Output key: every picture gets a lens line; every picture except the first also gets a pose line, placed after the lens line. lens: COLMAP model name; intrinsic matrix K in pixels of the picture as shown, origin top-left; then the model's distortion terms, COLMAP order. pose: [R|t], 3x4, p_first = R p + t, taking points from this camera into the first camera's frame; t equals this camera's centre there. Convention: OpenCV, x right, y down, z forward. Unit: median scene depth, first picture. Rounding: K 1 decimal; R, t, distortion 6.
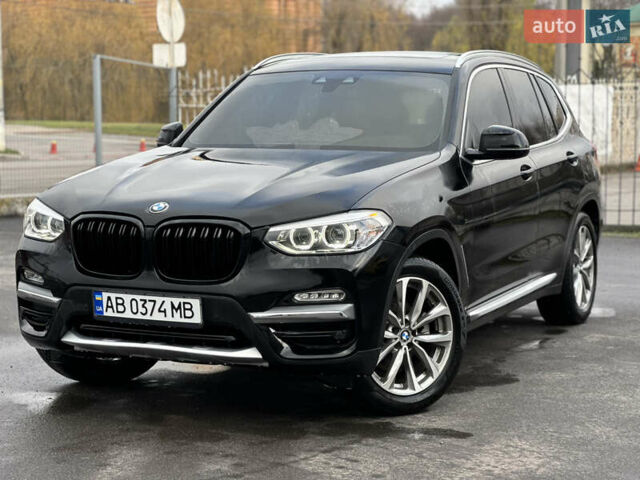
lens RADIAL K [[1508.3, 0, 320.0], [0, 1508.3, 240.0], [0, 0, 1]] dist [-0.131913, 5.056085]
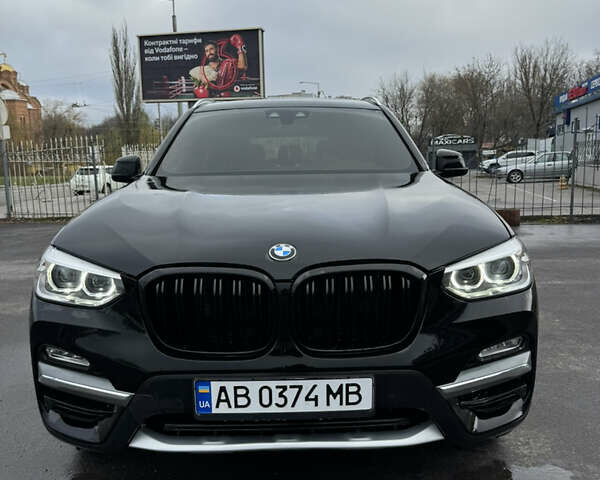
lens RADIAL K [[548.7, 0, 300.0], [0, 548.7, 240.0], [0, 0, 1]] dist [0.152031, -0.280575]
pose [[0.897823, -0.078516, 0.433301, -0.215119], [0.061515, 0.996690, 0.053142, -0.040987], [-0.436040, -0.021057, 0.899681, 0.765950]]
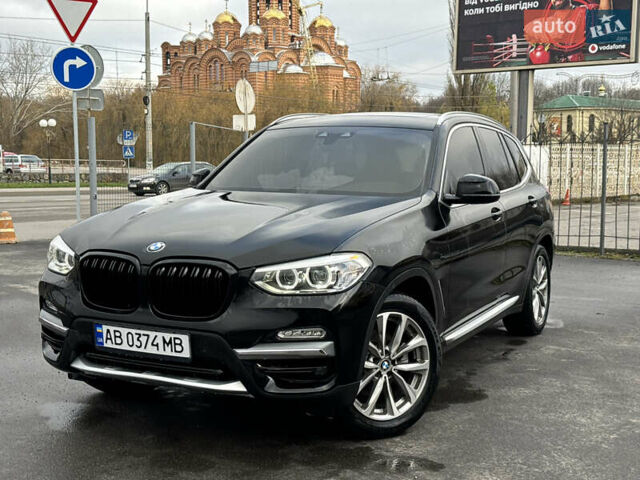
lens RADIAL K [[905.0, 0, 336.8], [0, 905.0, 244.0], [0, 0, 1]] dist [0.142866, 0.036505]
pose [[0.999519, 0.013634, -0.027851, 0.040516], [-0.013548, 0.999903, 0.003278, -0.027883], [0.027893, -0.002899, 0.999607, 0.357343]]
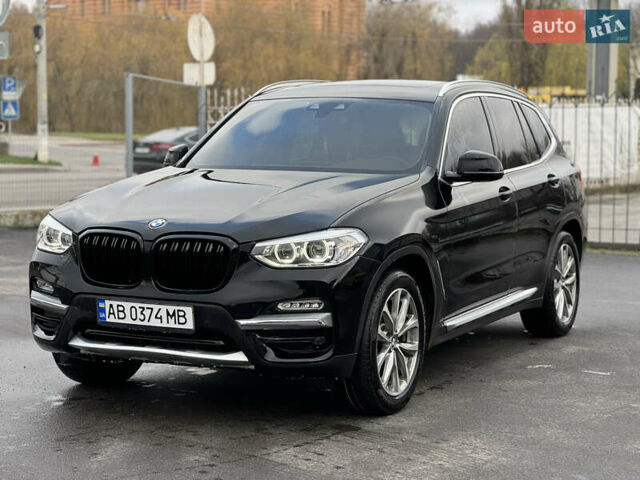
lens RADIAL K [[1508.3, 0, 320.0], [0, 1508.3, 240.0], [0, 0, 1]] dist [-0.131913, 5.056085]
pose [[0.999647, 0.008880, -0.025022, 0.040400], [-0.009142, 0.999905, -0.010352, 0.000577], [0.024928, 0.010578, 0.999633, -0.100326]]
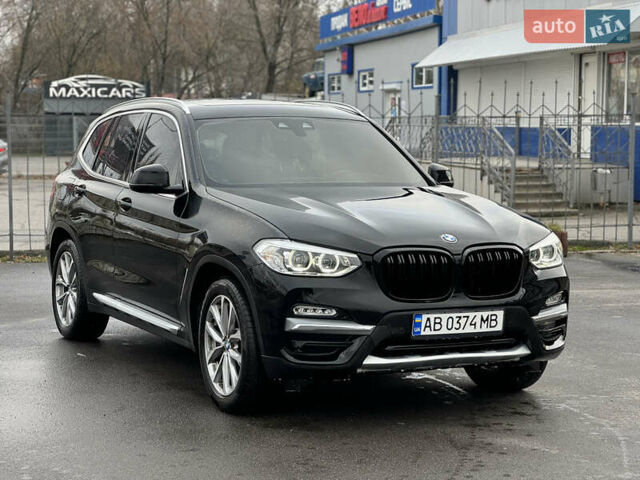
lens RADIAL K [[1294.0, 0, 330.1], [0, 1294.0, 239.3], [0, 0, 1]] dist [0.220258, -0.355662]
pose [[0.628337, -0.058229, 0.775759, -0.966159], [0.067631, 0.997508, 0.020095, -0.048171], [-0.774996, 0.039839, 0.630709, 0.432854]]
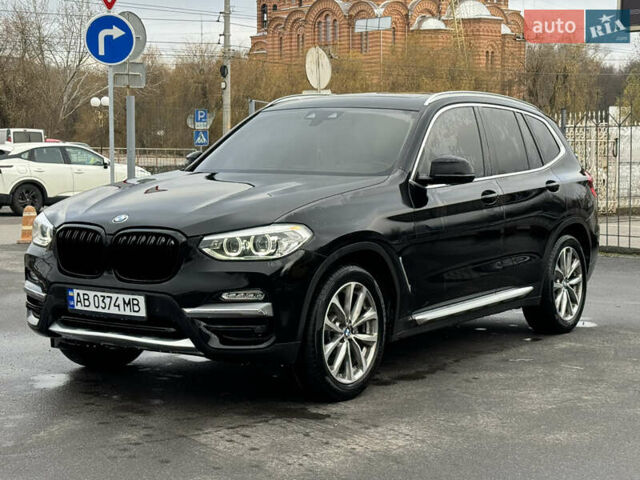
lens RADIAL K [[1294.0, 0, 330.1], [0, 1294.0, 239.3], [0, 0, 1]] dist [0.220258, -0.355662]
pose [[0.986845, 0.017465, -0.160726, 0.224174], [-0.020861, 0.999593, -0.019472, 0.011236], [0.160320, 0.022569, 0.986807, 0.012461]]
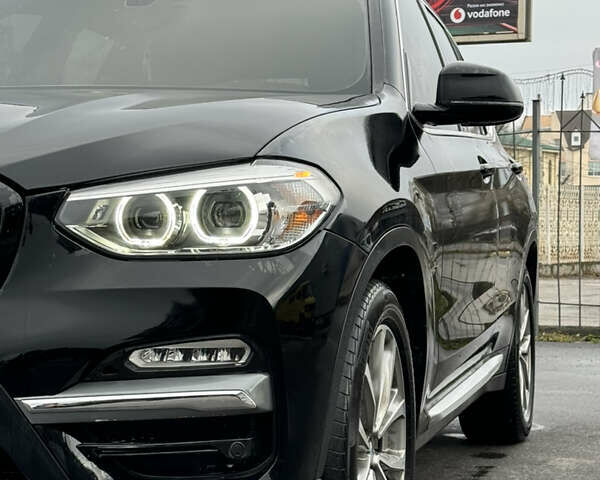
lens RADIAL K [[1534.7, 0, 300.0], [0, 1534.7, 240.0], [0, 0, 1]] dist [0.137632, 0.472991]
pose [[0.984506, 0.008139, 0.175161, -0.044210], [0.008041, 0.995776, -0.091465, 0.043651], [-0.175165, 0.091456, 0.980282, 0.563004]]
